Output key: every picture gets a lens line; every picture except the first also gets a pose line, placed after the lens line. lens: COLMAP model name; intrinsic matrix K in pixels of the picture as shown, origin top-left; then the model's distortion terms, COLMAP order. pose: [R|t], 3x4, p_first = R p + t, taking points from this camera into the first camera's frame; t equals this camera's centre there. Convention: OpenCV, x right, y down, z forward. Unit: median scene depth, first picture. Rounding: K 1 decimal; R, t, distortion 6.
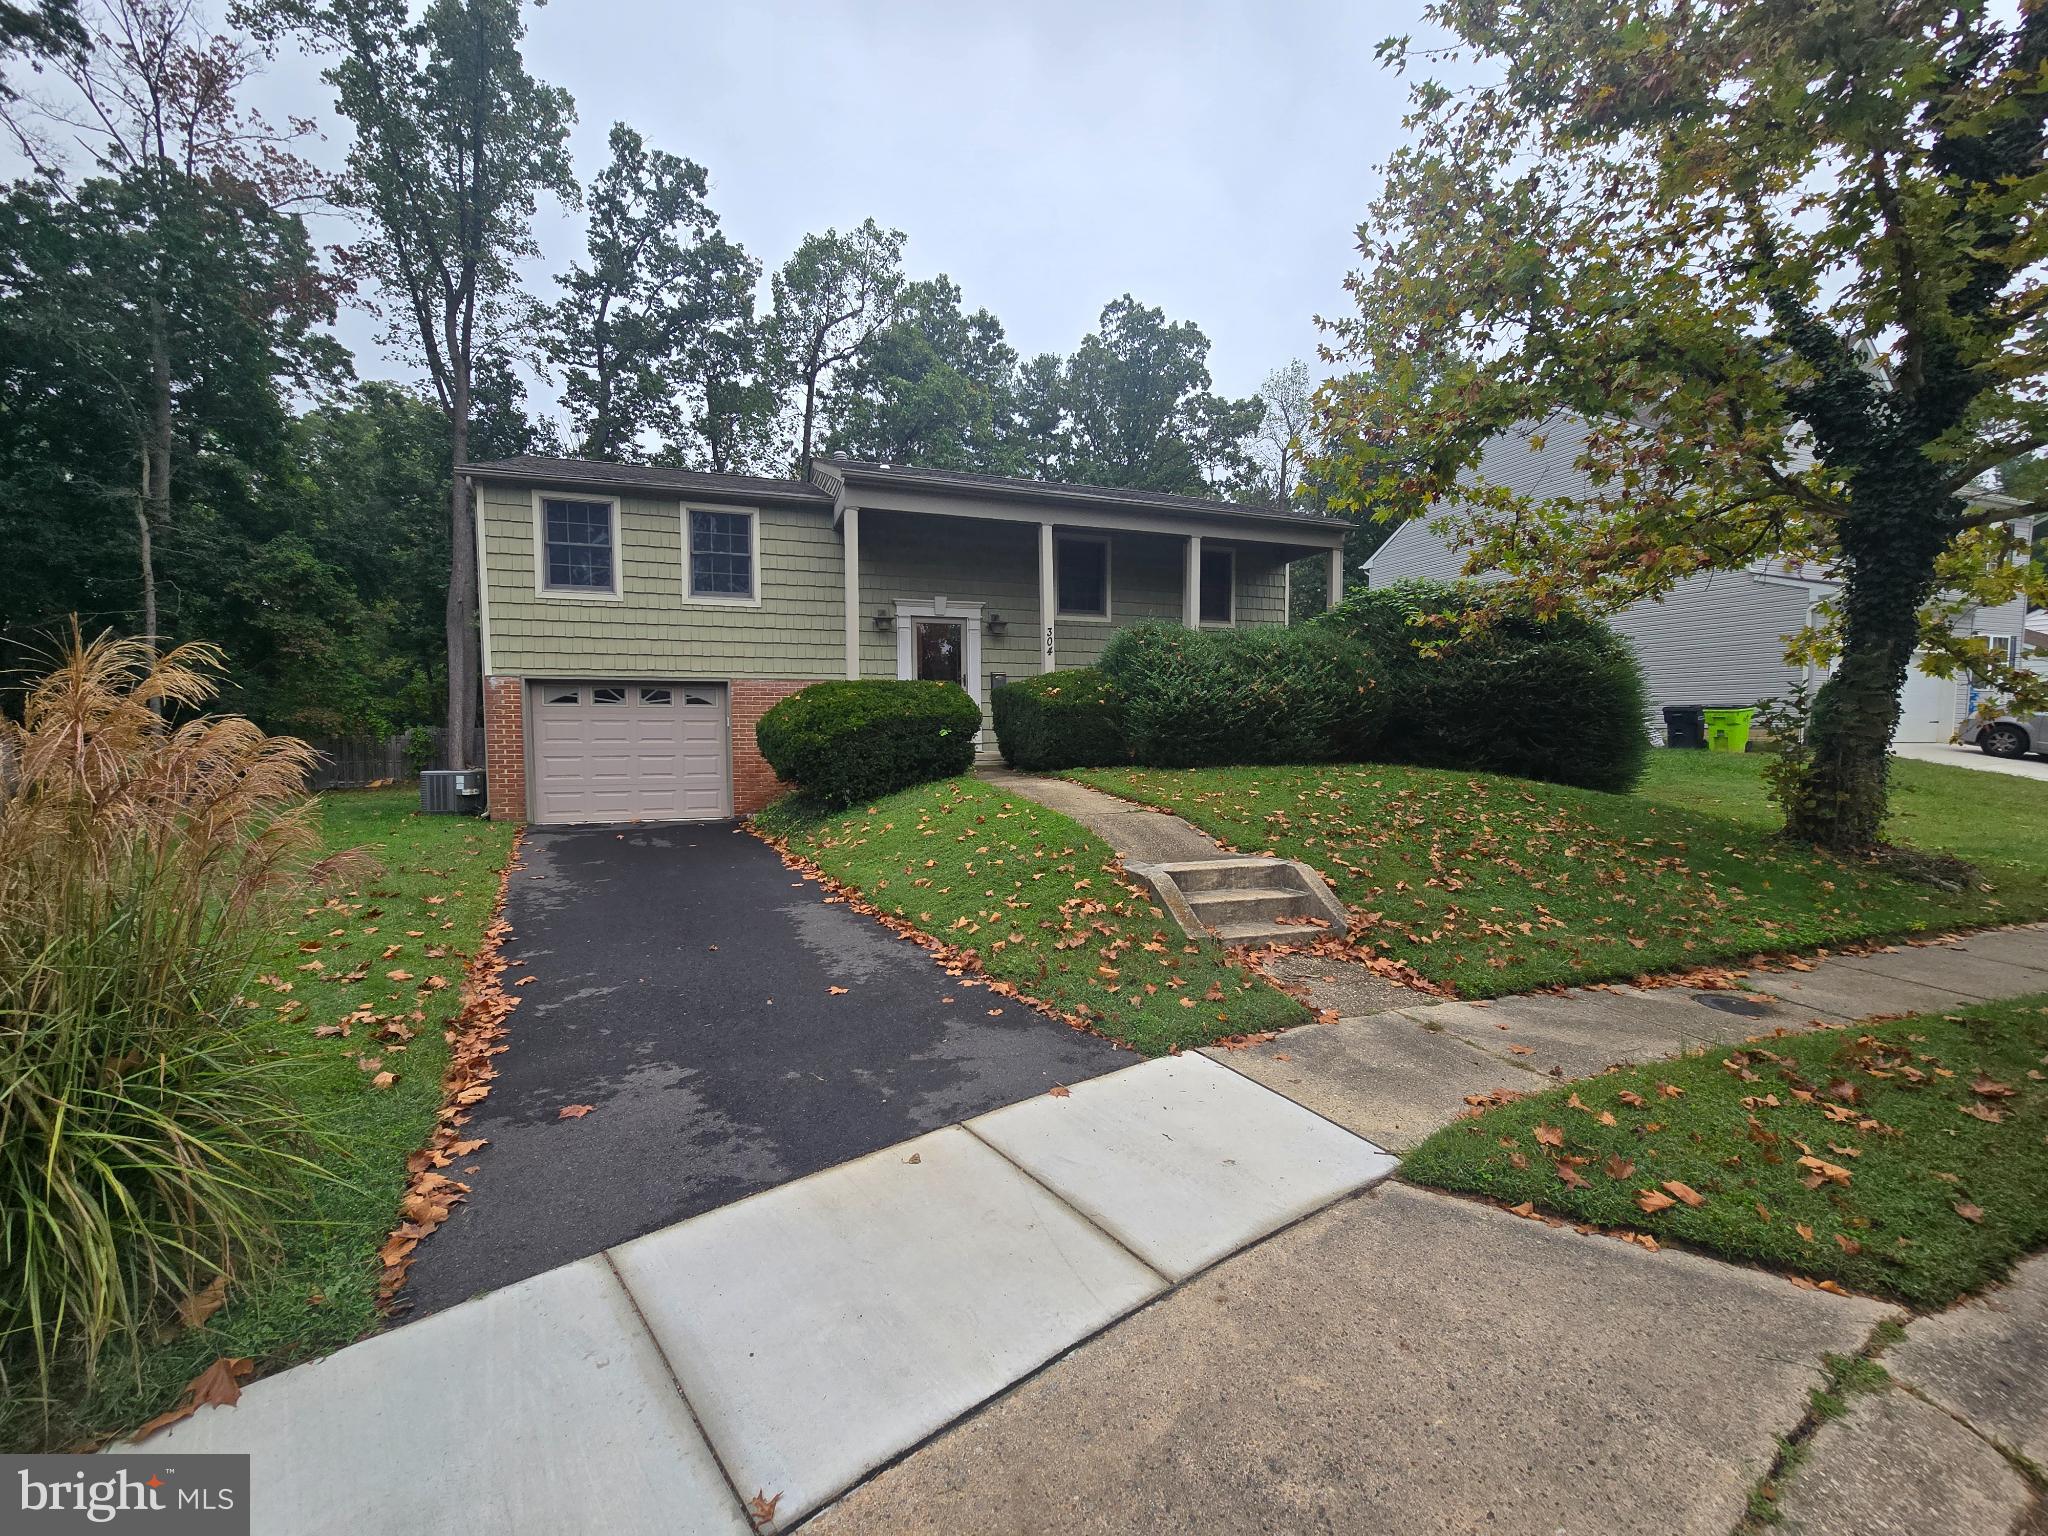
lens RADIAL K [[843.0, 0, 1020.3], [0, 843.0, 770.3], [0, 0, 1]] dist [-0.004724, 0.000856]
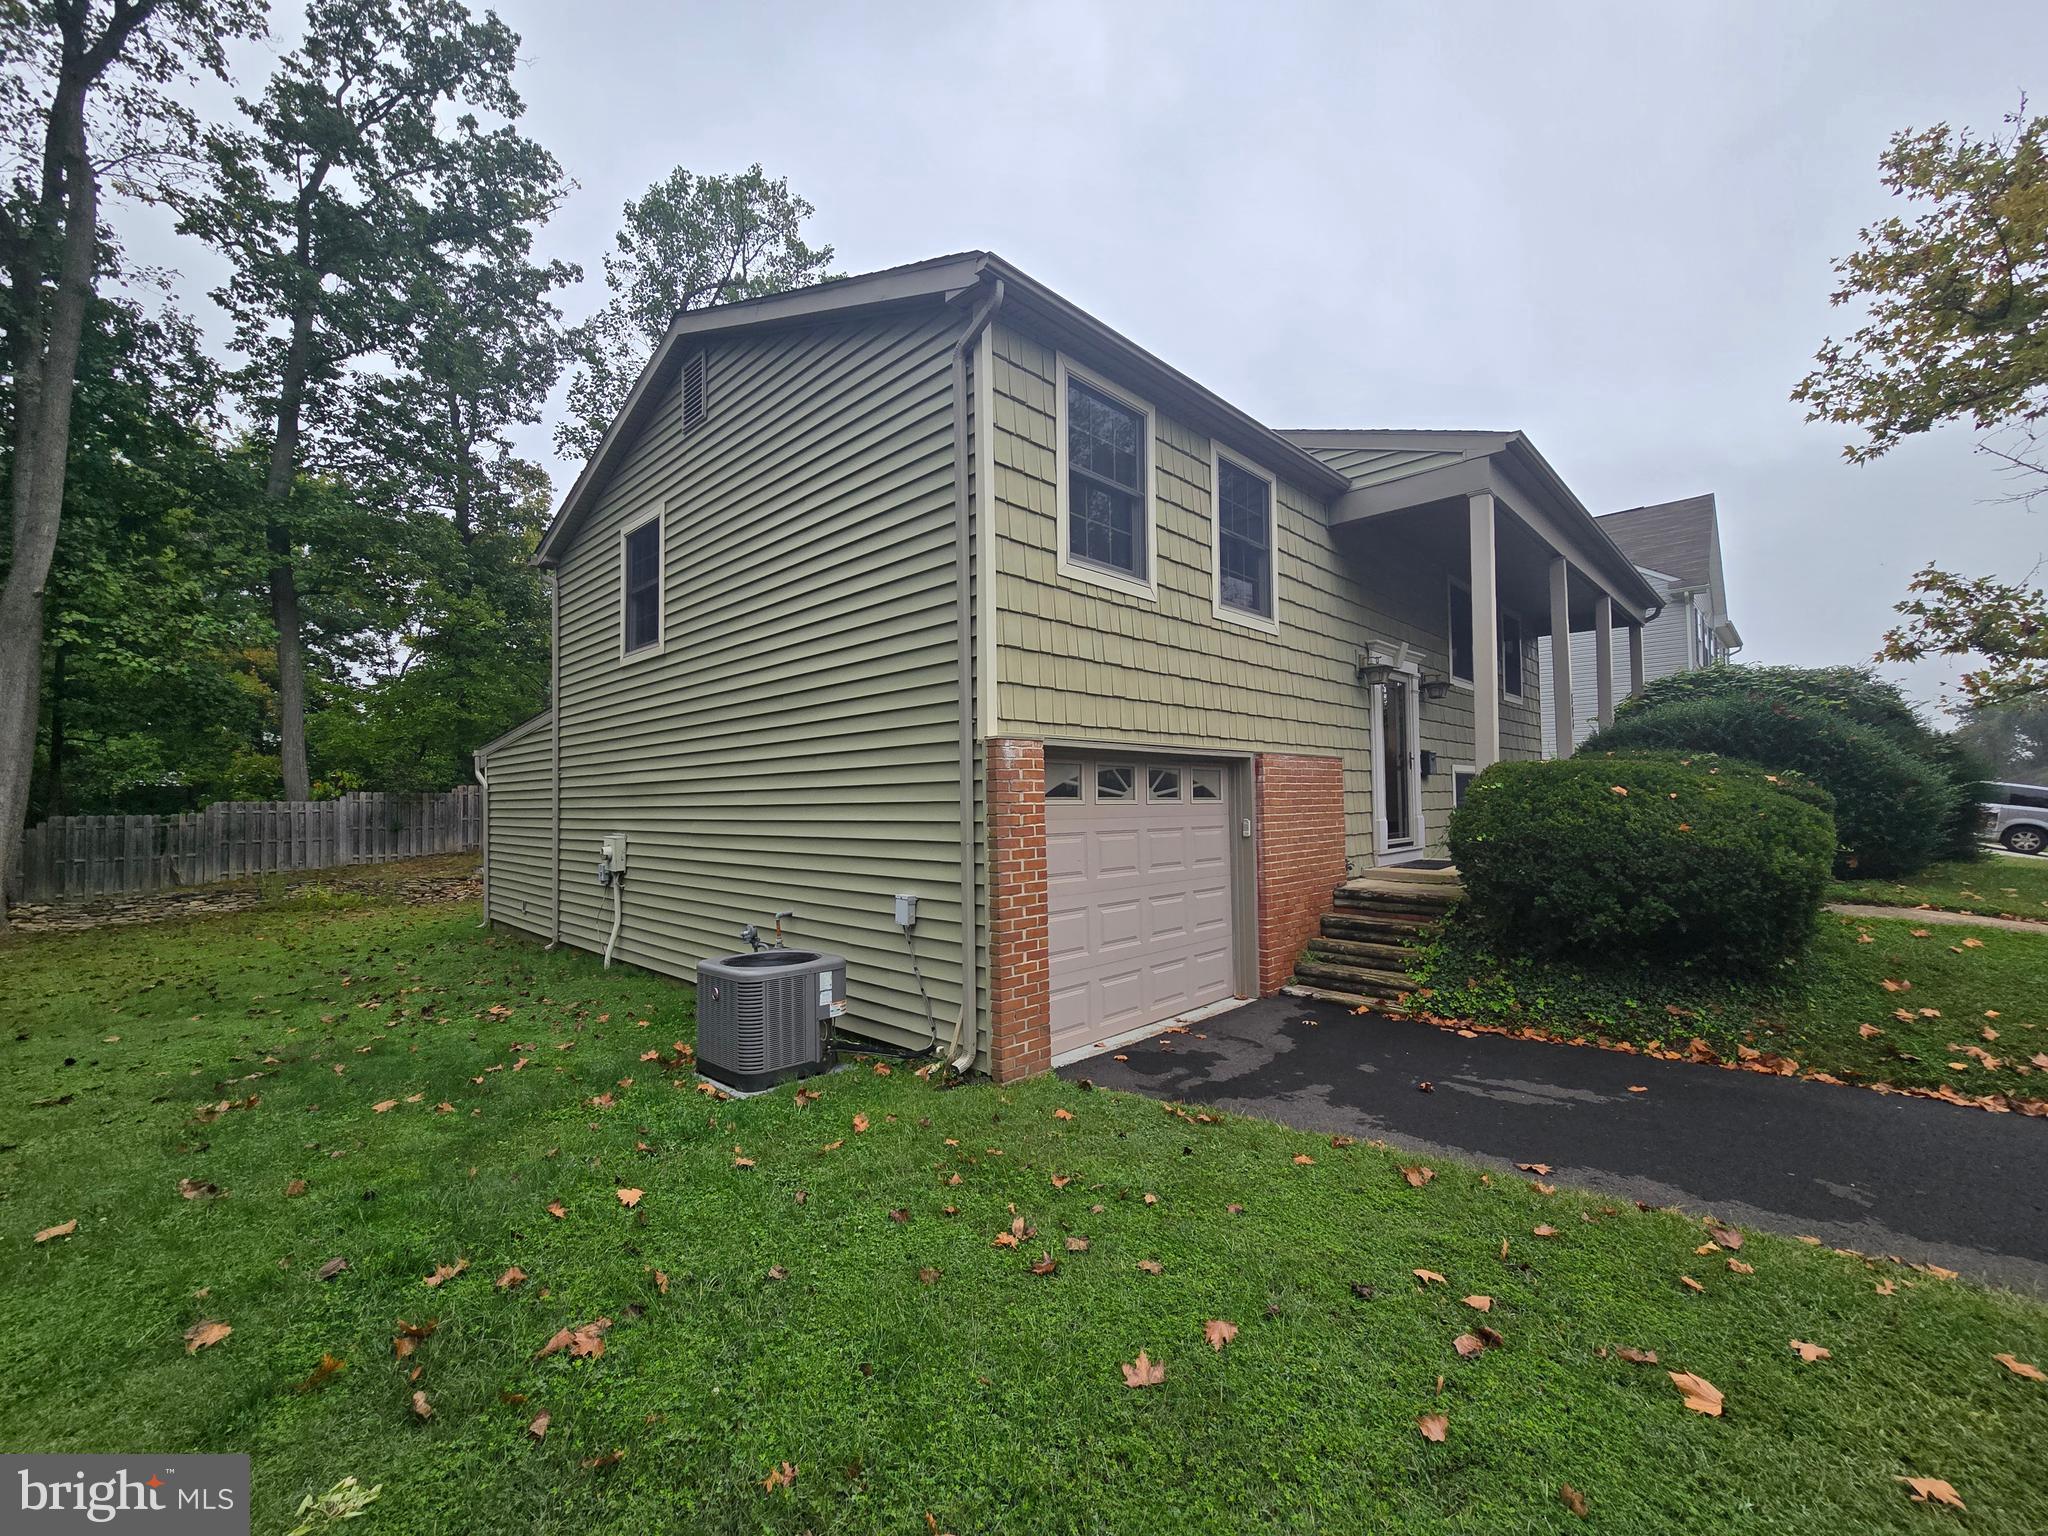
lens RADIAL K [[843.0, 0, 1025.2], [0, 843.0, 773.4], [0, 0, 1]] dist [-0.004724, 0.000856]
pose [[0.896054, 0.006882, 0.443891, -0.739962], [0.030893, 0.996489, -0.077811, -0.054681], [-0.442868, 0.083436, 0.892696, 0.555295]]
